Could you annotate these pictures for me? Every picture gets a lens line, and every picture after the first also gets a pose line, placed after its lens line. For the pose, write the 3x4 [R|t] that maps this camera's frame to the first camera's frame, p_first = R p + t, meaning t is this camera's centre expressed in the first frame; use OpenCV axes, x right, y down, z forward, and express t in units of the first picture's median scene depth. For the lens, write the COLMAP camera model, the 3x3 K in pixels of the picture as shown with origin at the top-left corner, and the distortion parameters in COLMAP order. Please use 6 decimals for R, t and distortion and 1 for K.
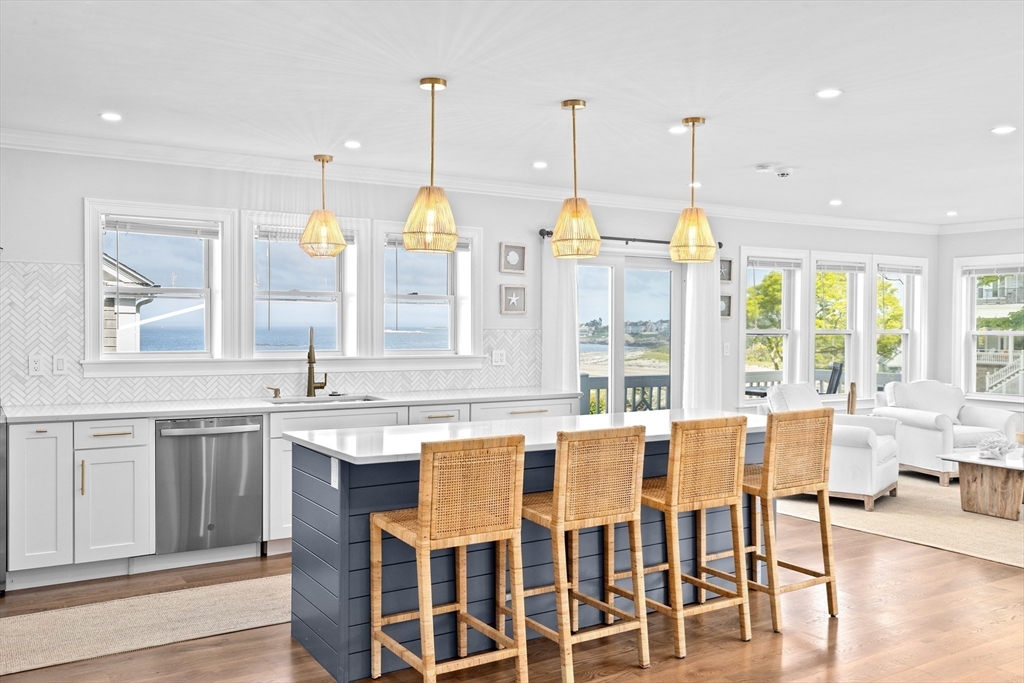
lens RADIAL K [[888.1, 0, 511.7], [0, 888.1, 340.1], [0, 0, 1]] dist [0.003371, 0.008662]
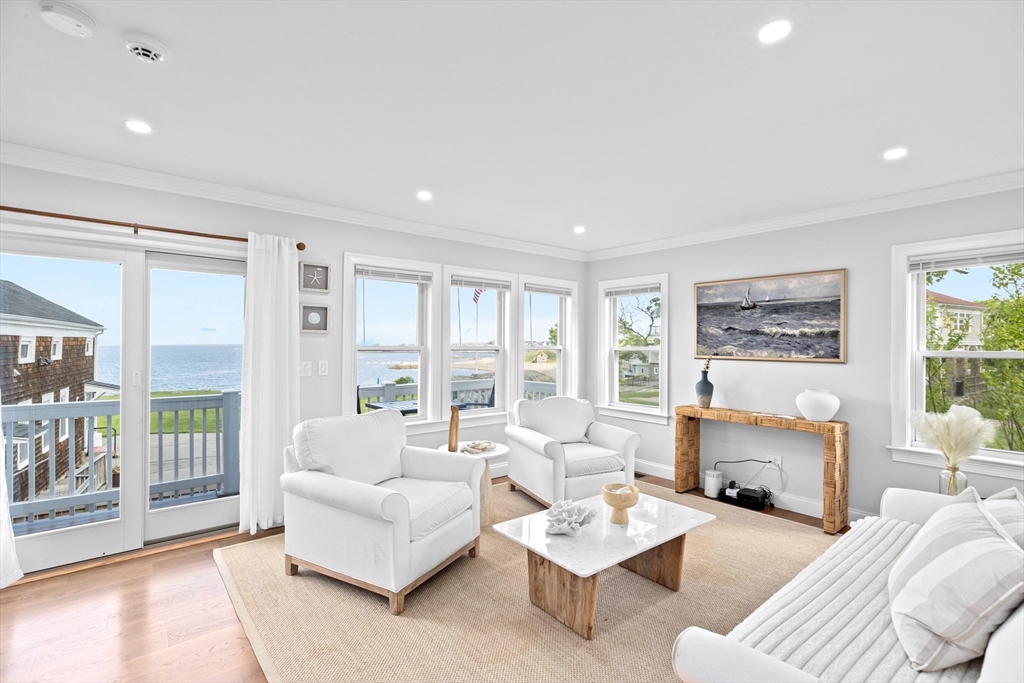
lens RADIAL K [[457.0, 0, 515.4], [0, 457.0, 342.9], [0, 0, 1]] dist [-0.002211, 0.001138]
pose [[0.989808, 0.001675, 0.142397, 0.360841], [0.000994, 0.999825, -0.018666, -0.005970], [-0.142404, 0.018617, 0.989634, 0.520638]]
